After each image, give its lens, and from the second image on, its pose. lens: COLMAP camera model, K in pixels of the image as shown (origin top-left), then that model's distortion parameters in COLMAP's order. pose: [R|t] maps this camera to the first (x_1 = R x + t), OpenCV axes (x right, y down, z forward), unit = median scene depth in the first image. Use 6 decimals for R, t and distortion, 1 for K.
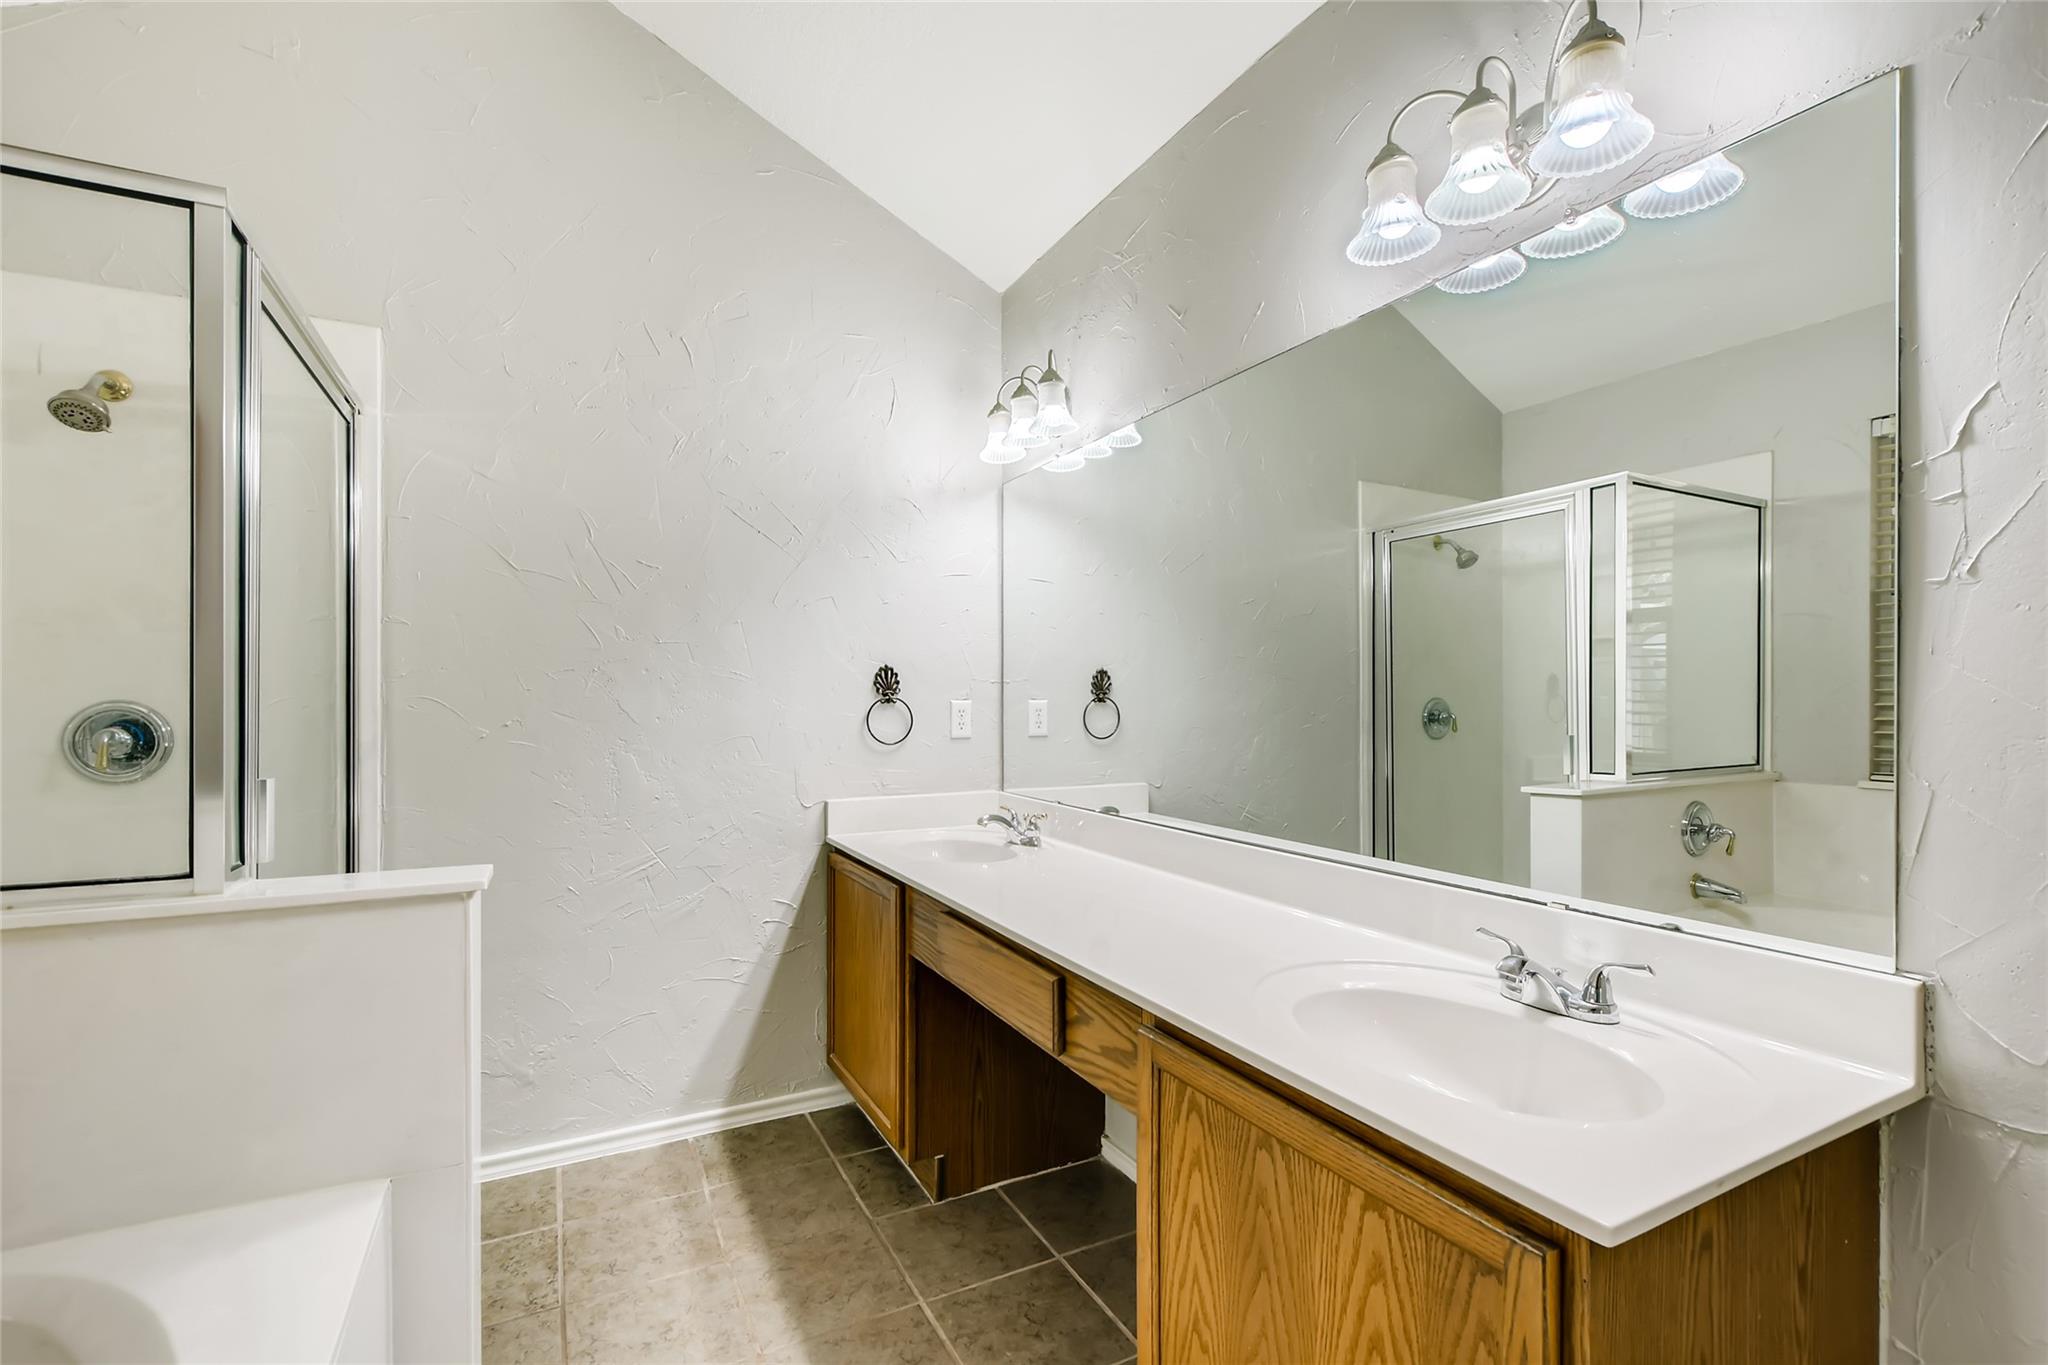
lens RADIAL K [[918.4, 0, 1011.0], [0, 918.4, 701.1], [0, 0, 1]] dist [0.004712, -0.002194]
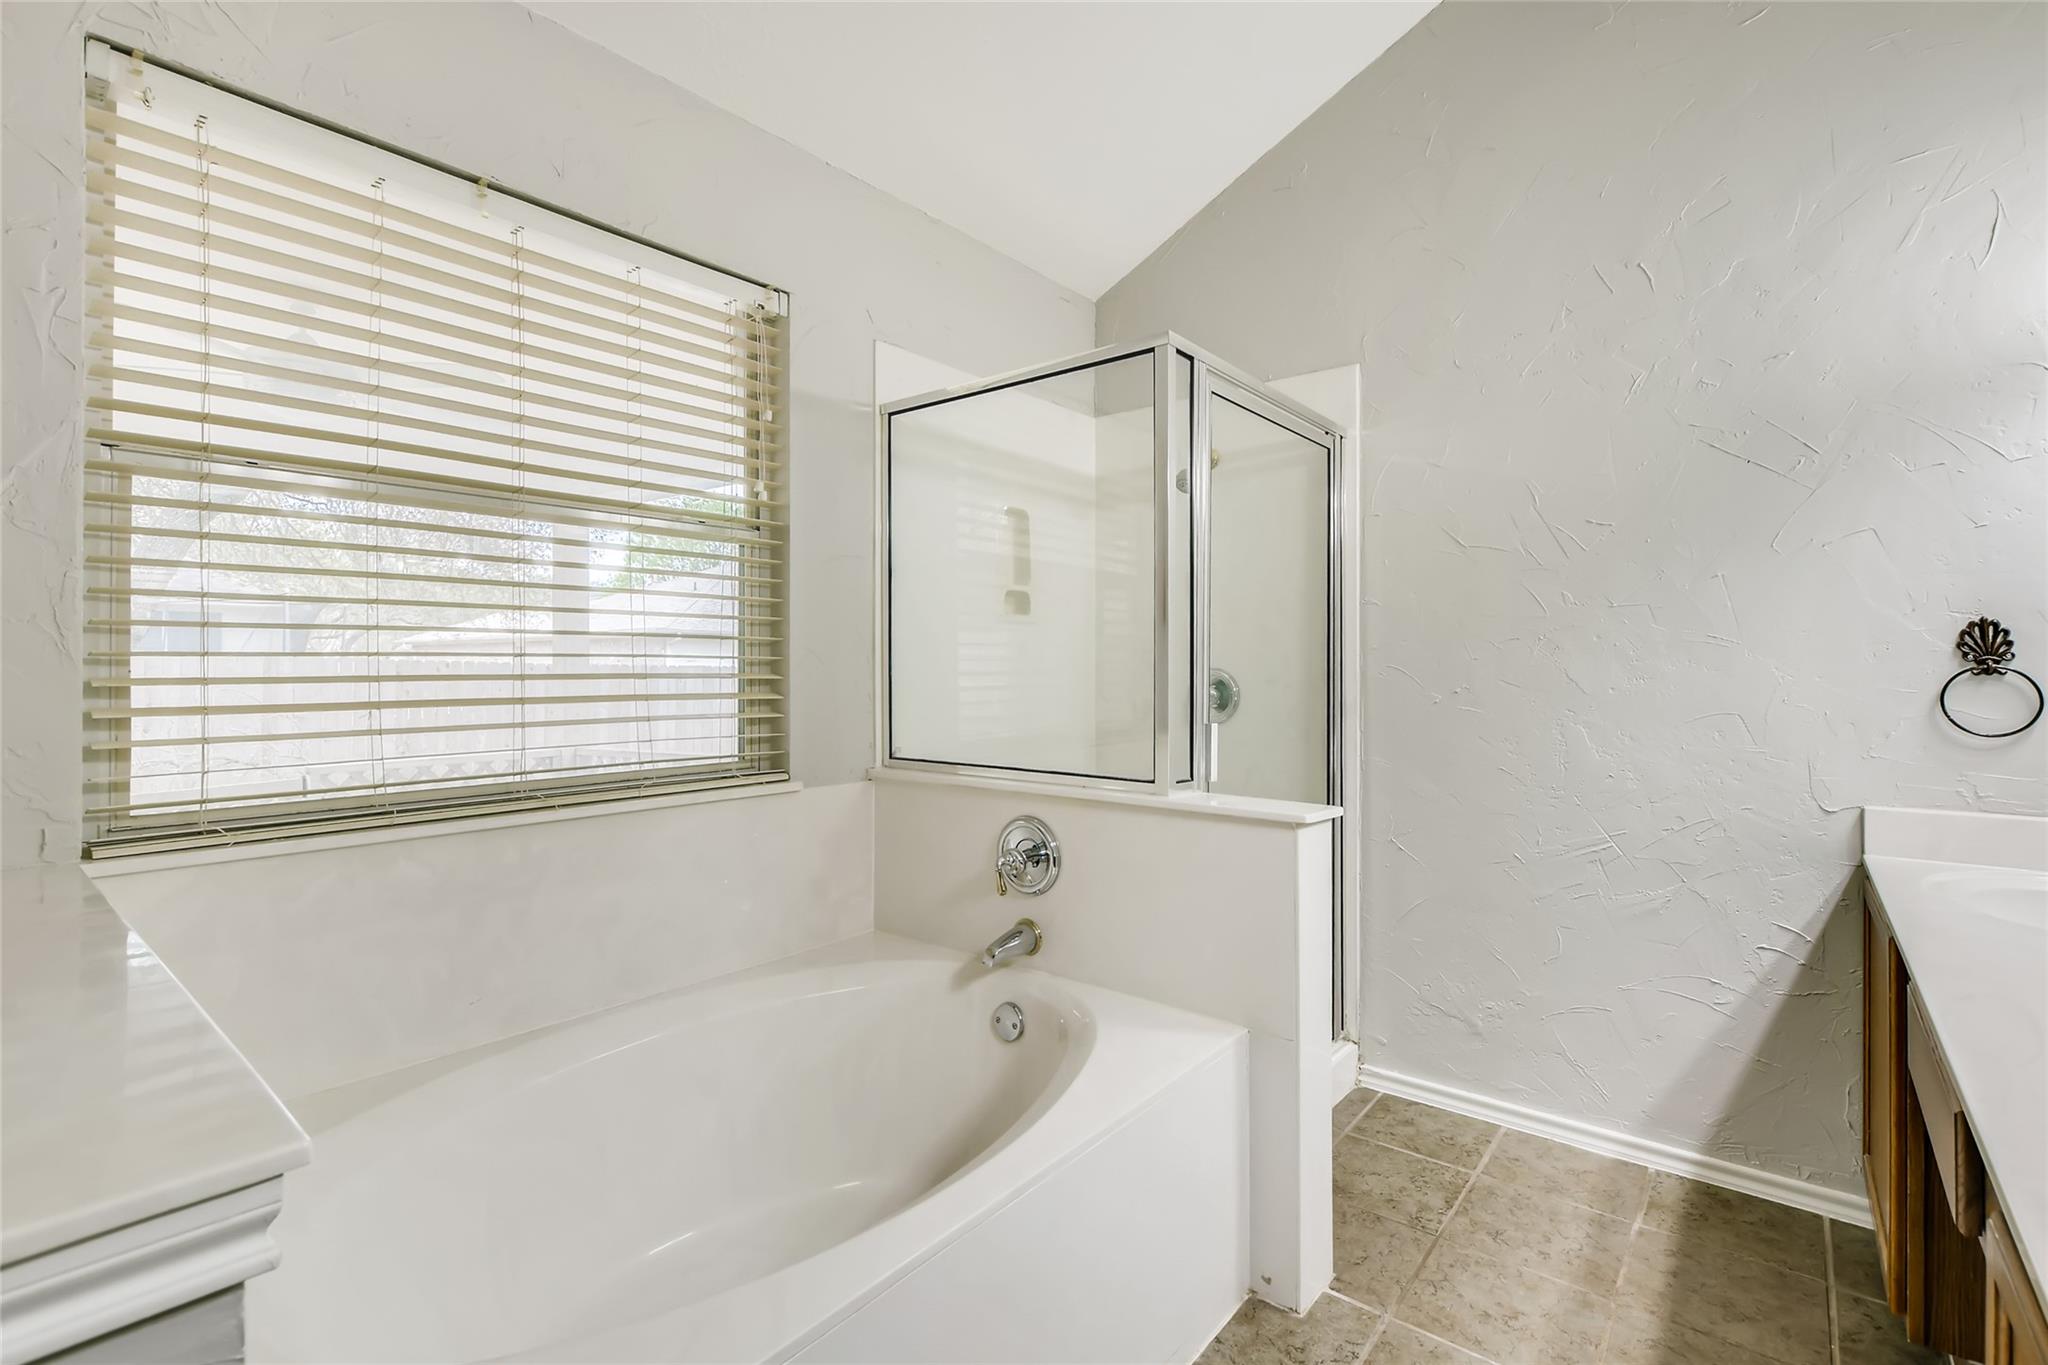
lens RADIAL K [[918.4, 0, 1006.7], [0, 918.4, 662.7], [0, 0, 1]] dist [0.004712, -0.002194]
pose [[0.393306, -0.004373, -0.919397, 0.245460], [-0.003561, 0.999974, -0.006279, 0.000291], [0.919401, 0.005744, 0.393280, 0.095341]]
